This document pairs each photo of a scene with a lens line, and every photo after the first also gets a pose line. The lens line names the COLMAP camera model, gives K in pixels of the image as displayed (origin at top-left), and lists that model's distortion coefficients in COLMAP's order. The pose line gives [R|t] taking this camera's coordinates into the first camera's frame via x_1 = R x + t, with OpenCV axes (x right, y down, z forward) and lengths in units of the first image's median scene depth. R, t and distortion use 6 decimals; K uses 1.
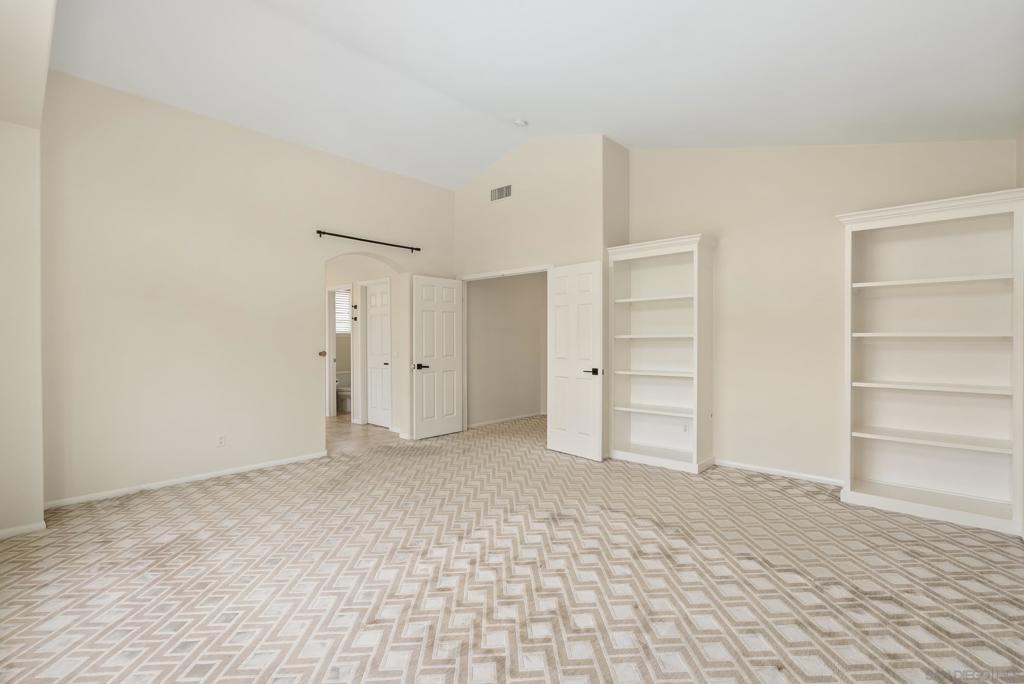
lens RADIAL K [[461.9, 0, 505.4], [0, 461.9, 349.5], [0, 0, 1]] dist [-0.004070, 0.000711]
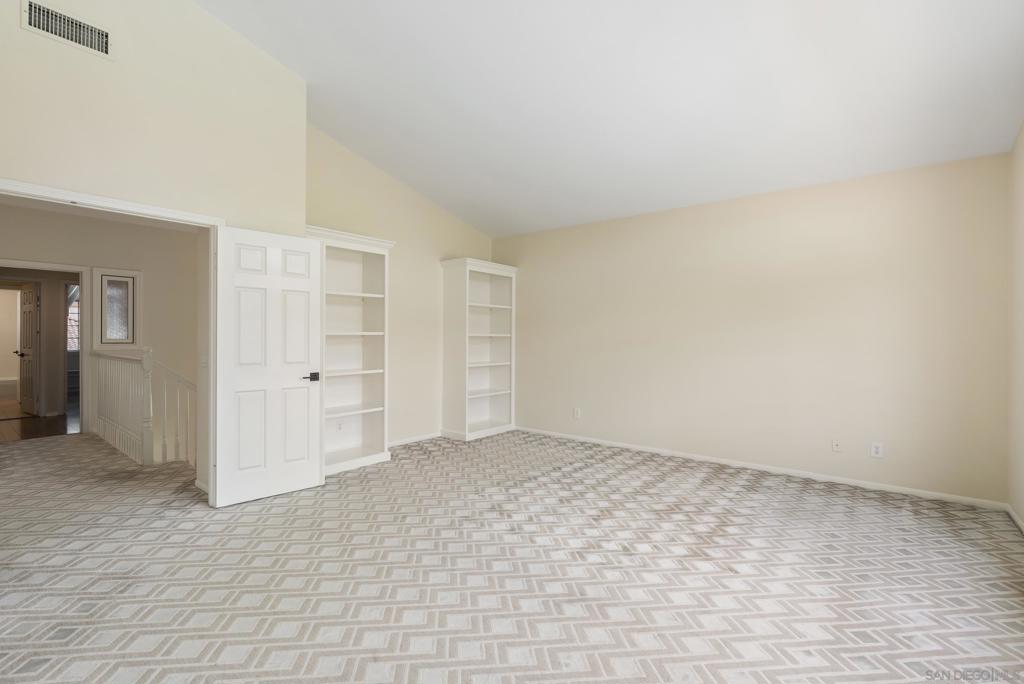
lens RADIAL K [[461.9, 0, 518.1], [0, 461.9, 339.2], [0, 0, 1]] dist [-0.004070, 0.000711]
pose [[-0.072067, -0.000532, 0.997400, -0.755908], [0.020062, 0.999797, 0.001983, -0.014562], [-0.997198, 0.020152, -0.072041, 0.841288]]
